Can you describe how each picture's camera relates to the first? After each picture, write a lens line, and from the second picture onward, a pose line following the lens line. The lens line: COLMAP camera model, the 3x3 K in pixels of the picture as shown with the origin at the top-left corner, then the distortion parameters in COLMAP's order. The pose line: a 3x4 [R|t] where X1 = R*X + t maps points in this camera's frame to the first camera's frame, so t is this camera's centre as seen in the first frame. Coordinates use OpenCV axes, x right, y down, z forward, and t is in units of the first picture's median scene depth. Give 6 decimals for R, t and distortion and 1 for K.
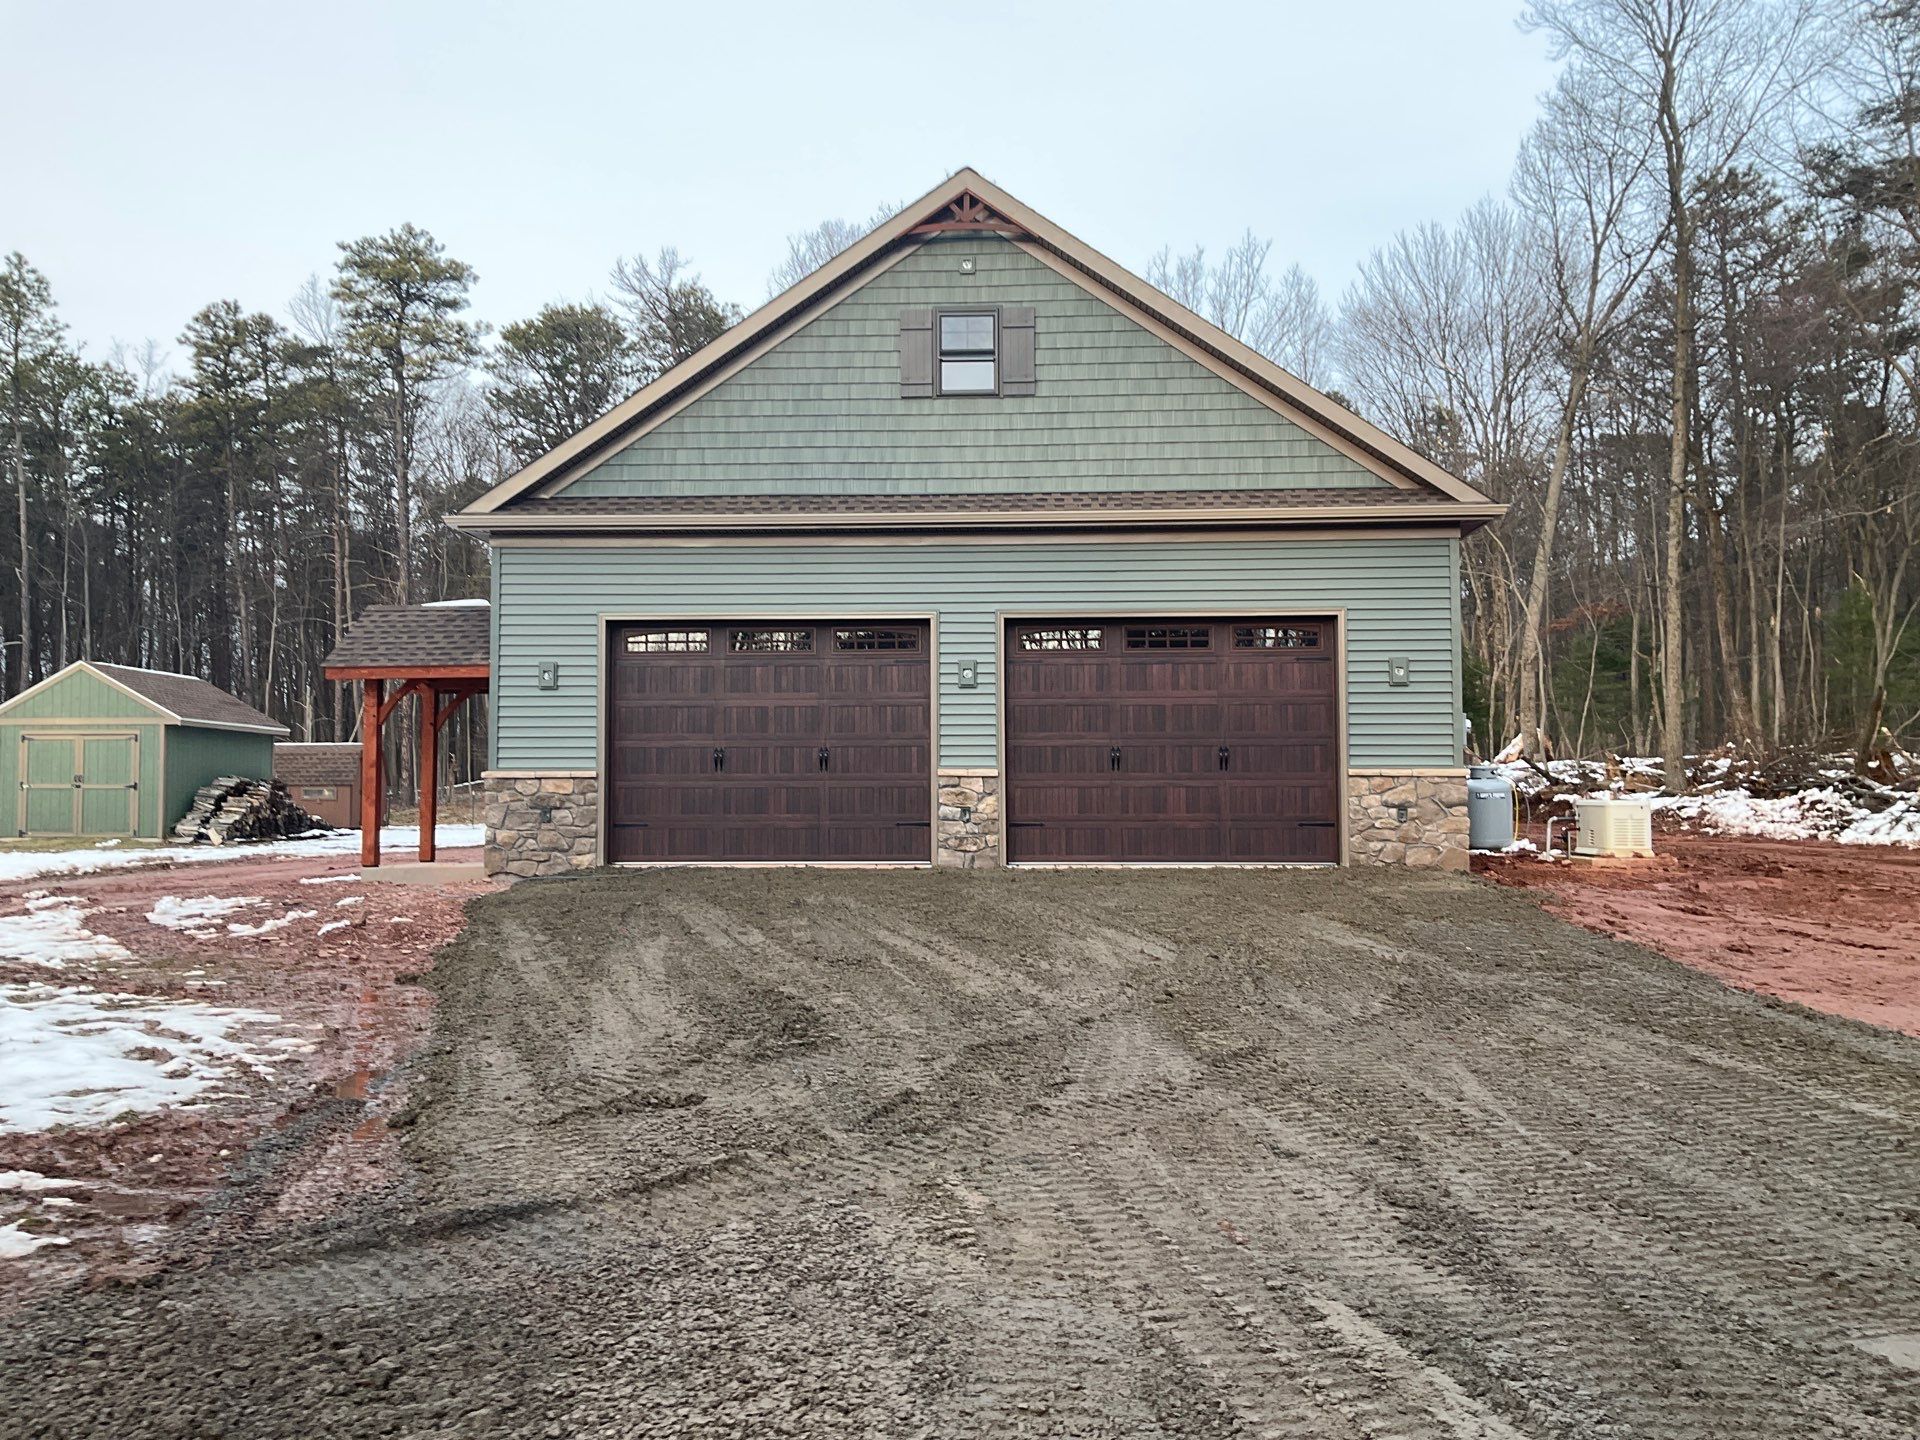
lens RADIAL K [[1494.4, 0, 968.9], [0, 1494.4, 720.2], [0, 0, 1]] dist [0.029744, -0.022842]
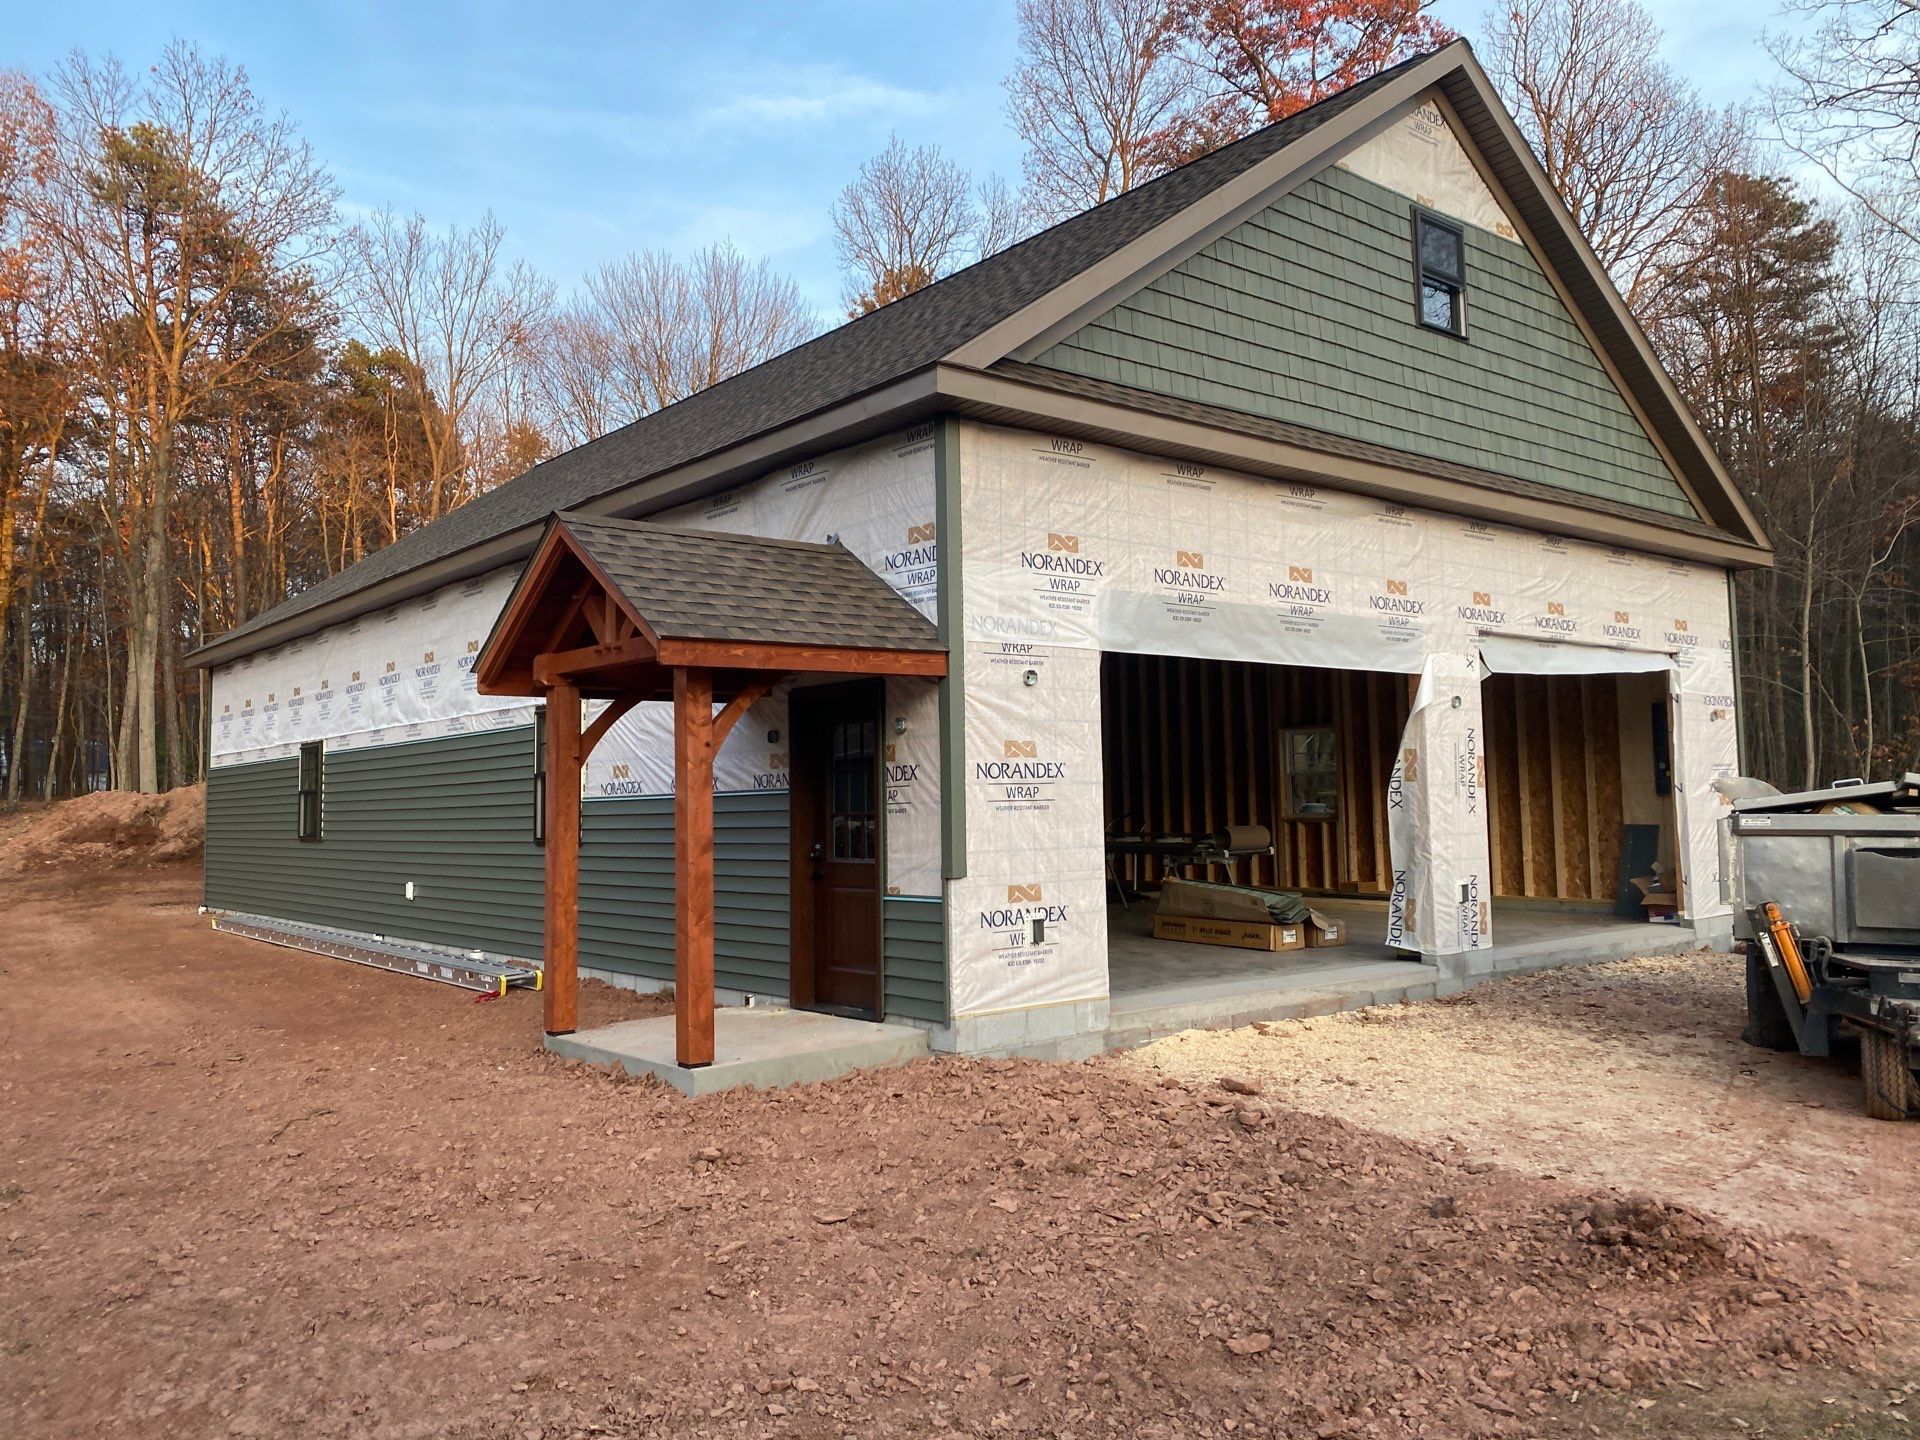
lens RADIAL K [[1494.4, 0, 977.2], [0, 1494.4, 707.6], [0, 0, 1]] dist [0.029744, -0.022842]
pose [[0.736697, 0.033573, 0.675389, -0.675626], [-0.006617, 0.999077, -0.042445, 0.004778], [-0.676190, 0.026799, 0.736239, 0.604753]]
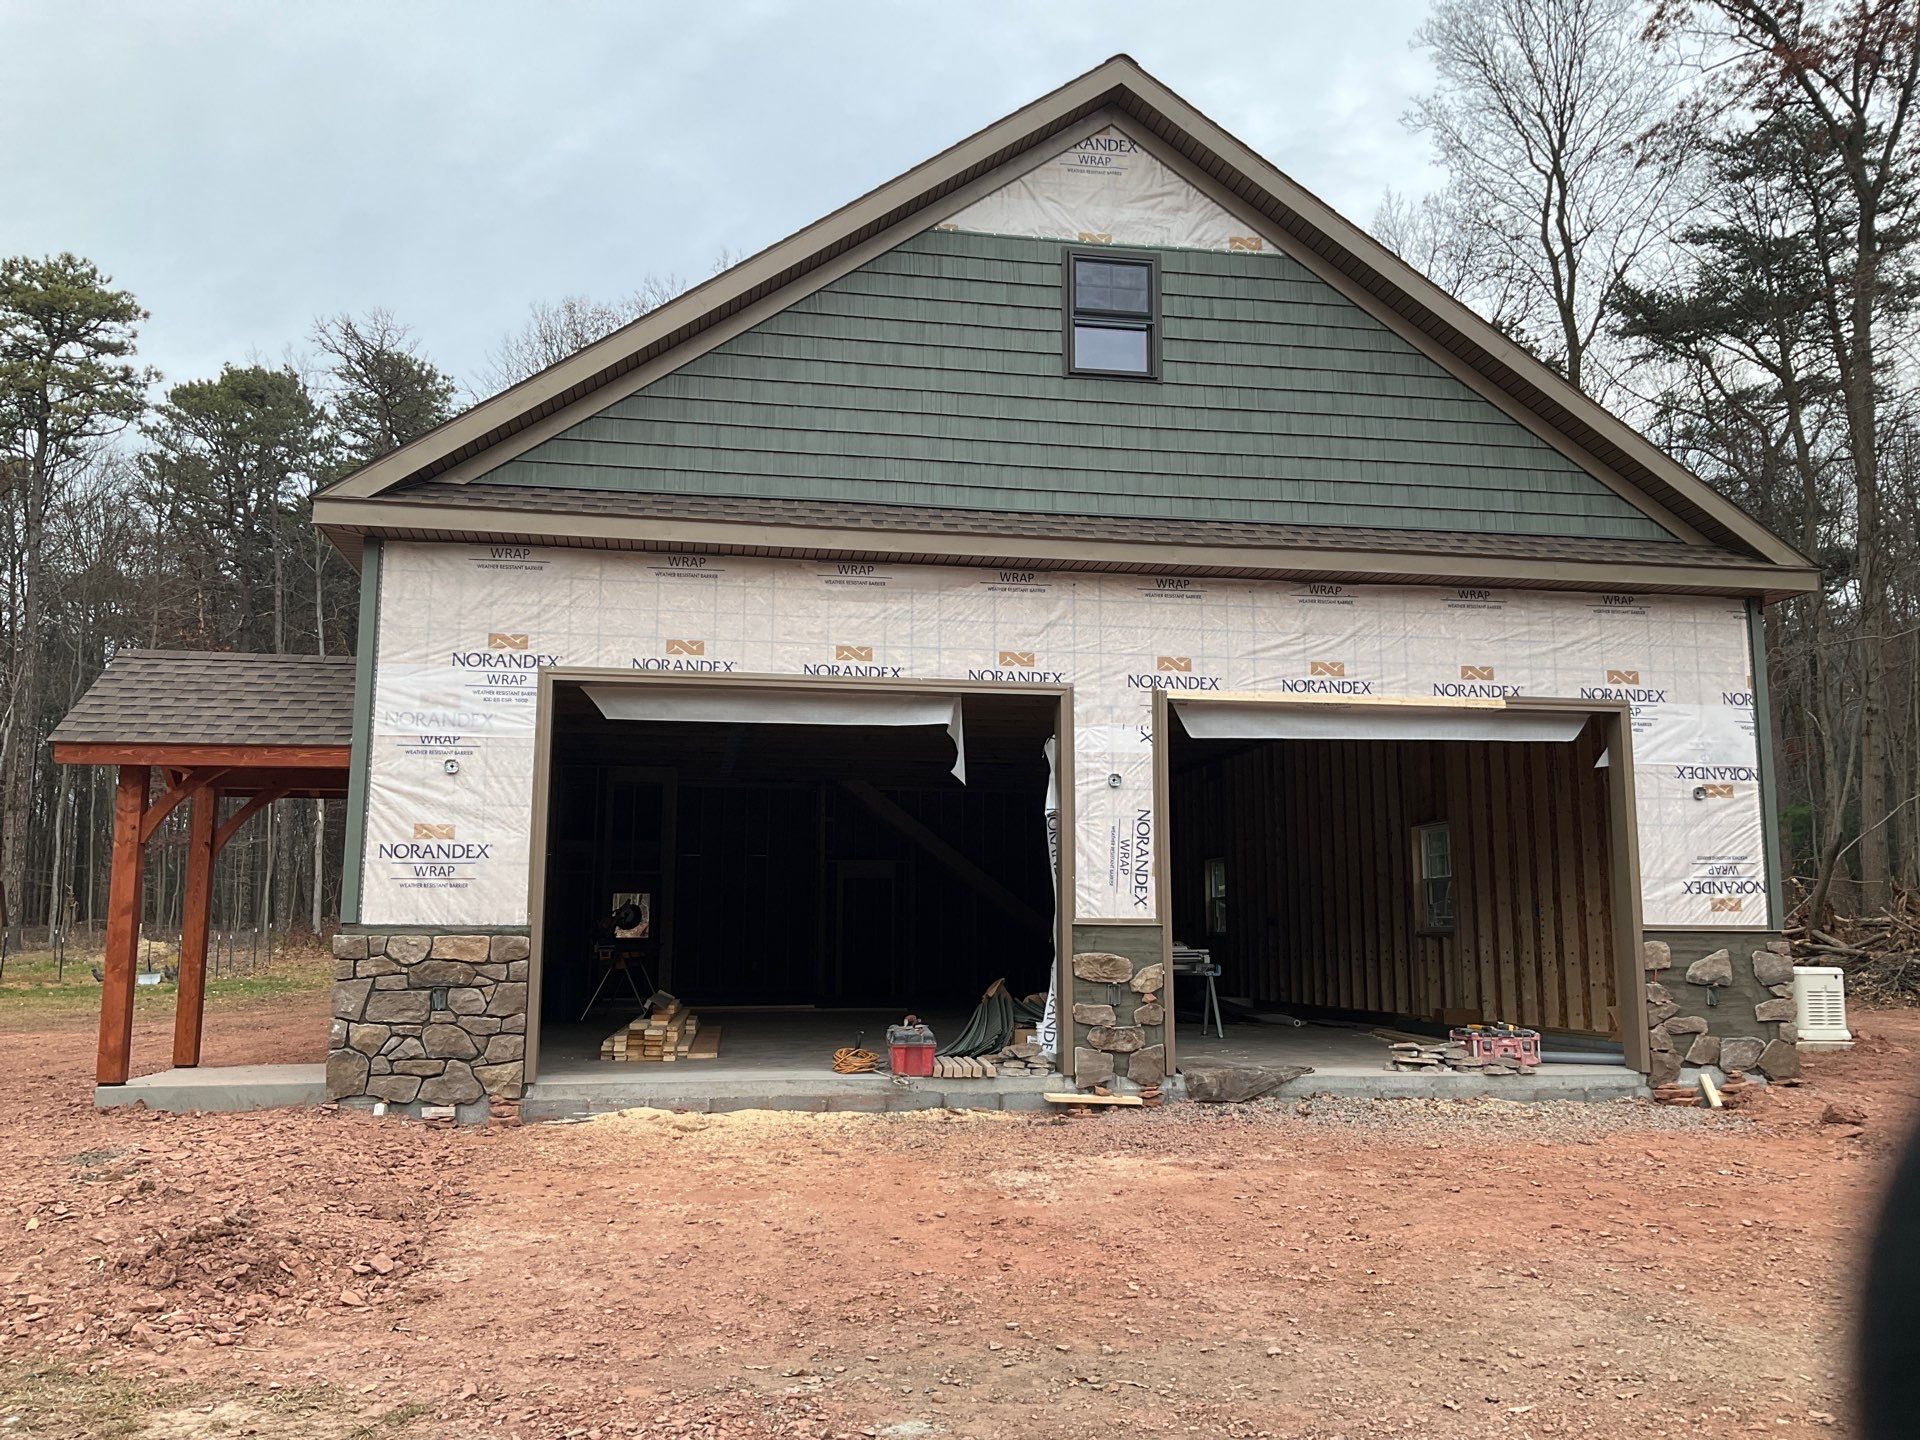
lens RADIAL K [[1494.4, 0, 954.1], [0, 1494.4, 721.5], [0, 0, 1]] dist [0.029744, -0.022842]
pose [[0.978288, 0.033520, 0.204521, -0.205888], [-0.016888, 0.996445, -0.082535, -0.001346], [-0.206560, 0.077289, 0.975376, 0.355752]]
